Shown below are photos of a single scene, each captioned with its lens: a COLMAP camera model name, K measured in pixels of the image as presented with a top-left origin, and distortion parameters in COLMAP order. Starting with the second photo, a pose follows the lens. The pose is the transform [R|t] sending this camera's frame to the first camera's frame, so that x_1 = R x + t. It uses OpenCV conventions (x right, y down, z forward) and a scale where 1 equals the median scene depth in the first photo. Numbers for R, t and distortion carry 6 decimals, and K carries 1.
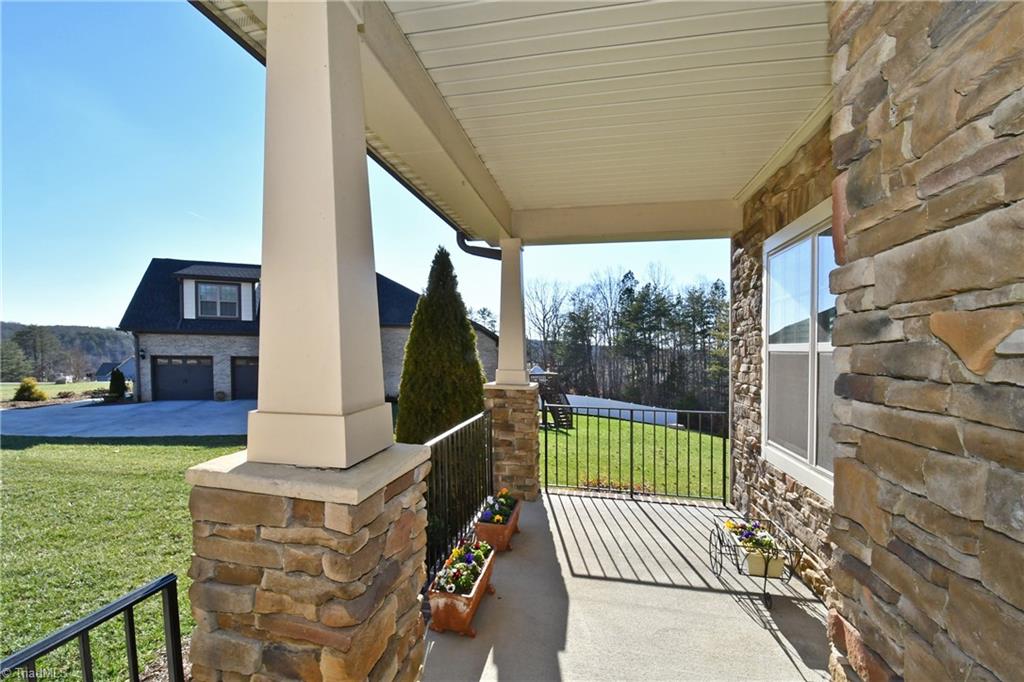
lens RADIAL K [[462.2, 0, 494.8], [0, 462.2, 366.1], [0, 0, 1]] dist [0.009304, -0.021878]
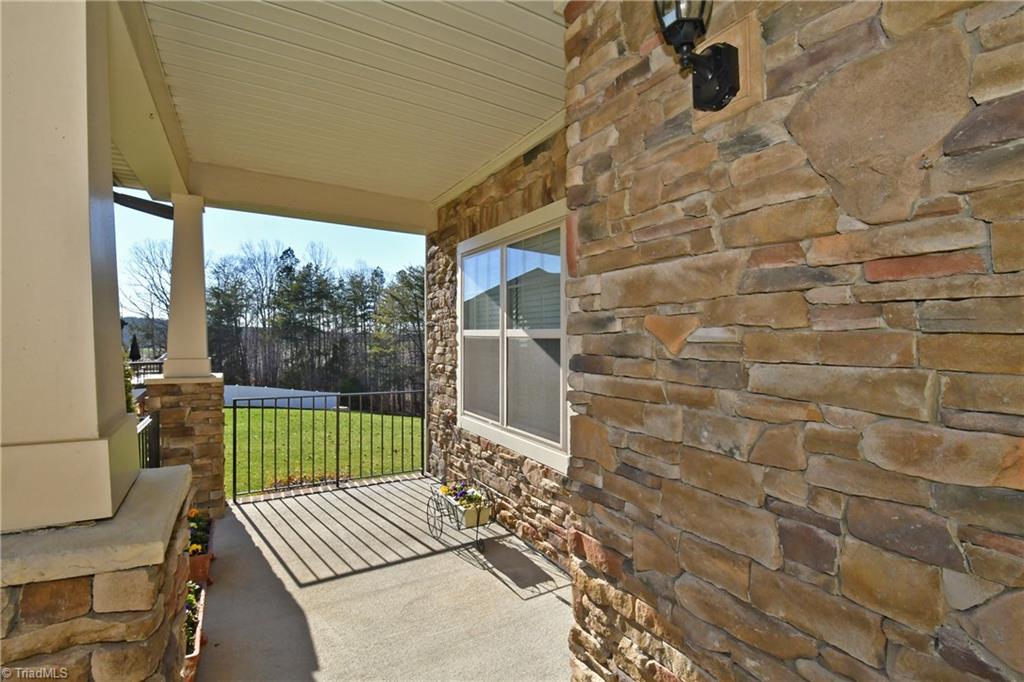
lens RADIAL K [[458.1, 0, 527.1], [0, 458.1, 331.8], [0, 0, 1]] dist [0.003513, -0.011344]
pose [[0.720963, 0.007511, 0.692932, -0.145444], [0.017685, 0.999416, -0.029234, -0.006850], [-0.692747, 0.033332, 0.720410, 0.046297]]
